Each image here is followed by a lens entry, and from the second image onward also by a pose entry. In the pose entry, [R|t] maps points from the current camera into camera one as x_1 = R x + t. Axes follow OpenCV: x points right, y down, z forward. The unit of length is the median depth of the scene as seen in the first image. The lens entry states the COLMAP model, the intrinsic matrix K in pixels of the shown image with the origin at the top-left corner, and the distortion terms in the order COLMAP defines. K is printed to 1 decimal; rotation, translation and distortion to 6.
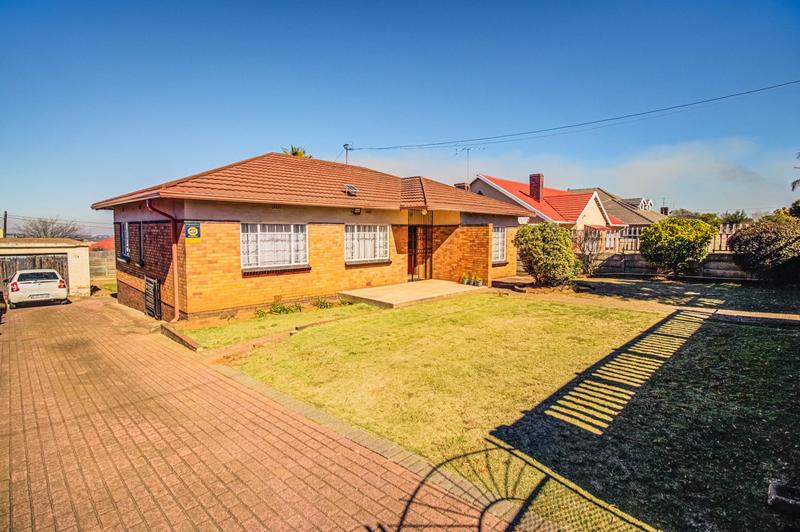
lens RADIAL K [[366.9, 0, 400.8], [0, 366.9, 250.3], [0, 0, 1]] dist [0.029354, -0.006947]
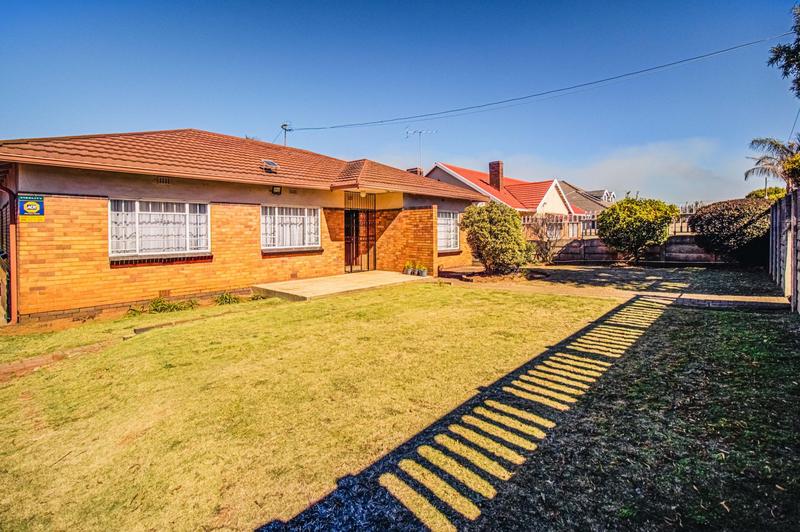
lens RADIAL K [[363.2, 0, 397.9], [0, 363.2, 227.8], [0, 0, 1]] dist [0.017864, -0.000950]
pose [[0.998706, -0.011802, 0.049475, 0.132565], [0.014683, 0.998193, -0.058268, 0.038302], [-0.048698, 0.058919, 0.997074, 0.154973]]
